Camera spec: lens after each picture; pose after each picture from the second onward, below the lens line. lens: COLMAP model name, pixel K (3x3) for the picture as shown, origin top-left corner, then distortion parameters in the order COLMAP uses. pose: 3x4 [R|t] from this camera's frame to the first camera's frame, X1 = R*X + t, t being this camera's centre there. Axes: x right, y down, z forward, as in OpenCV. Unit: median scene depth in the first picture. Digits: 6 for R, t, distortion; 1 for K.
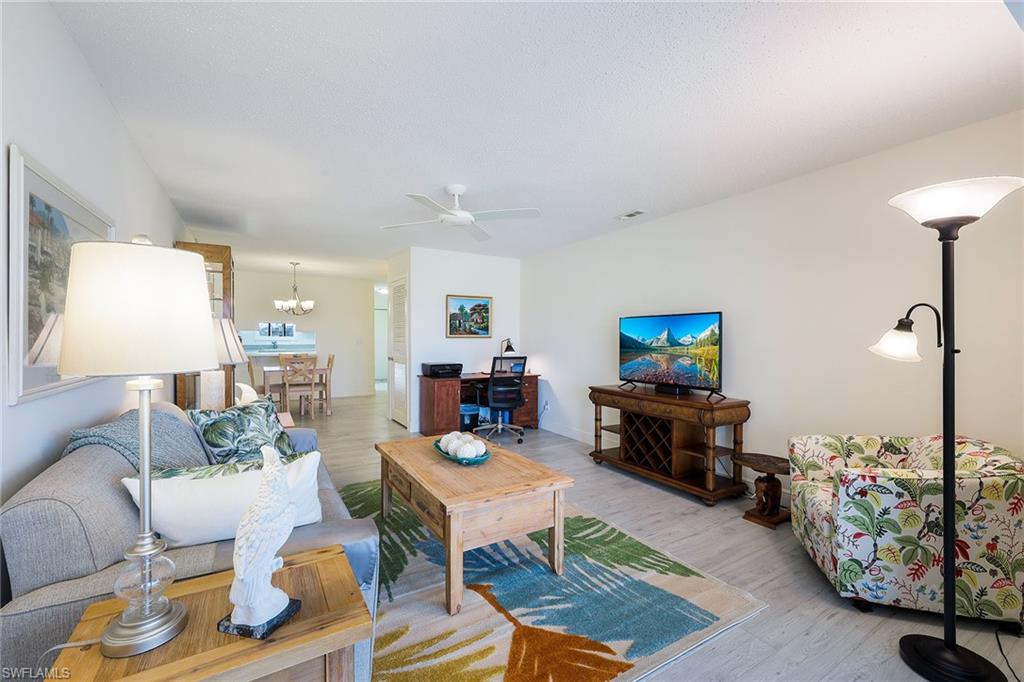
lens RADIAL K [[419.4, 0, 505.0], [0, 419.4, 340.0], [0, 0, 1]] dist [0.001699, -0.000373]
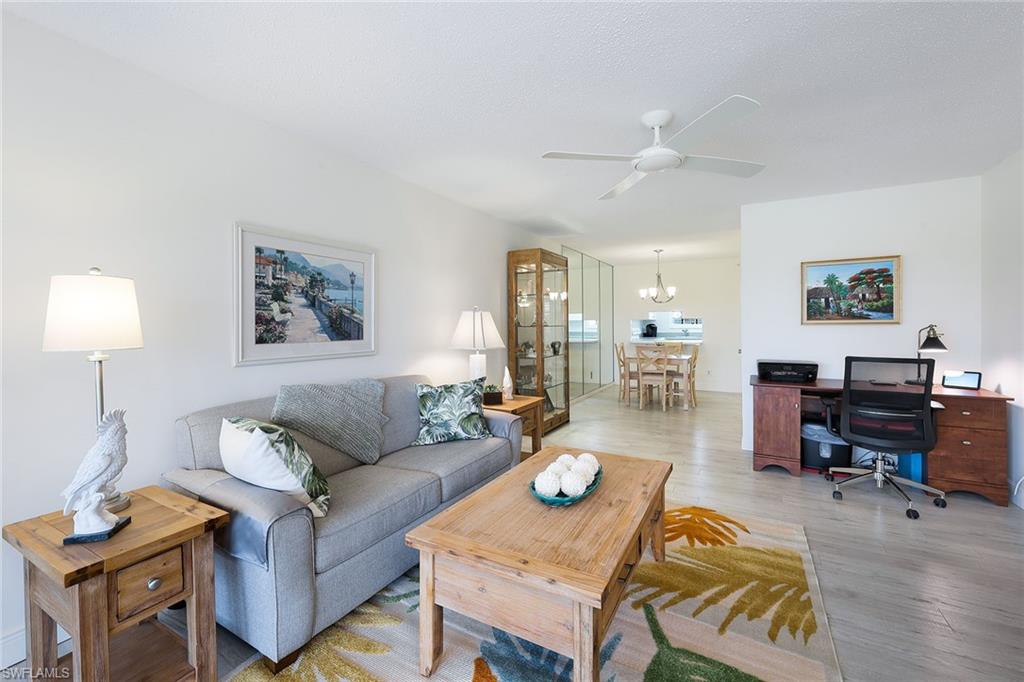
lens RADIAL K [[419.4, 0, 506.3], [0, 419.4, 324.6], [0, 0, 1]] dist [0.001699, -0.000373]
pose [[0.508262, -0.009242, -0.861153, 0.204898], [0.003761, 0.999957, -0.008512, -0.001244], [0.861194, 0.001087, 0.508275, 0.230418]]
